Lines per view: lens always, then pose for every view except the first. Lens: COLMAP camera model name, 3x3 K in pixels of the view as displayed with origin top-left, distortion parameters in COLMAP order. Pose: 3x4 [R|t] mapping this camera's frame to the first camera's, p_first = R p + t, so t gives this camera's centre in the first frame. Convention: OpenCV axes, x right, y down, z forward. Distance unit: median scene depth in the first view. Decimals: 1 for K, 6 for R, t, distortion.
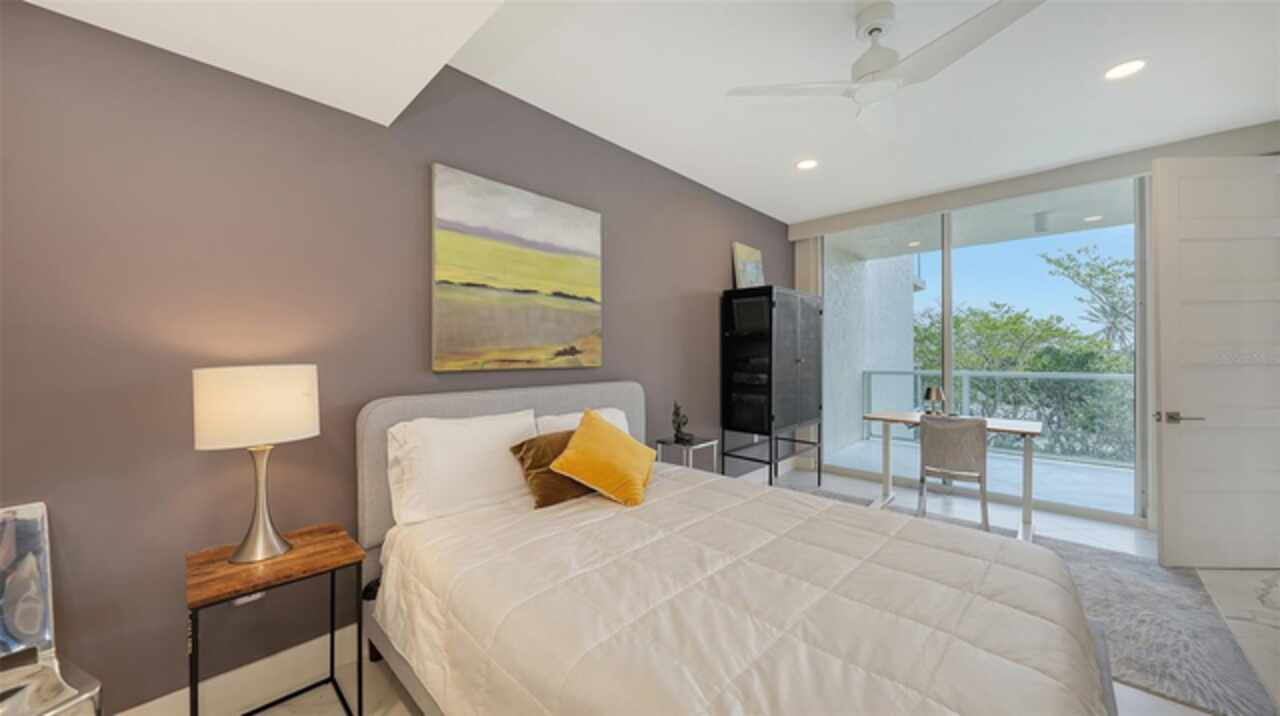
lens RADIAL K [[448.9, 0, 640.2], [0, 448.9, 356.0], [0, 0, 1]] dist [-0.001304, -0.000043]
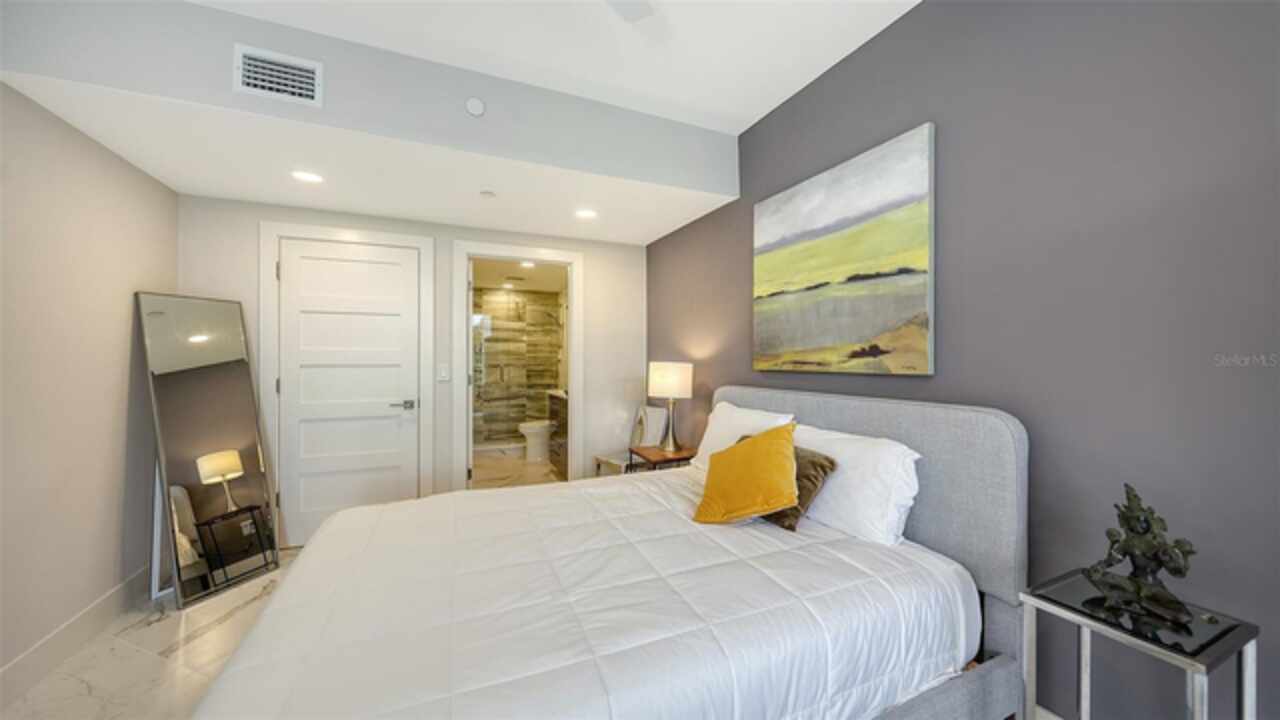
lens RADIAL K [[448.9, 0, 636.5], [0, 448.9, 359.0], [0, 0, 1]] dist [-0.001304, -0.000043]
pose [[-0.385970, 0.004134, -0.922502, 0.700522], [-0.001426, 0.999986, 0.005078, -0.001607], [0.922510, 0.003275, -0.385959, 0.983708]]
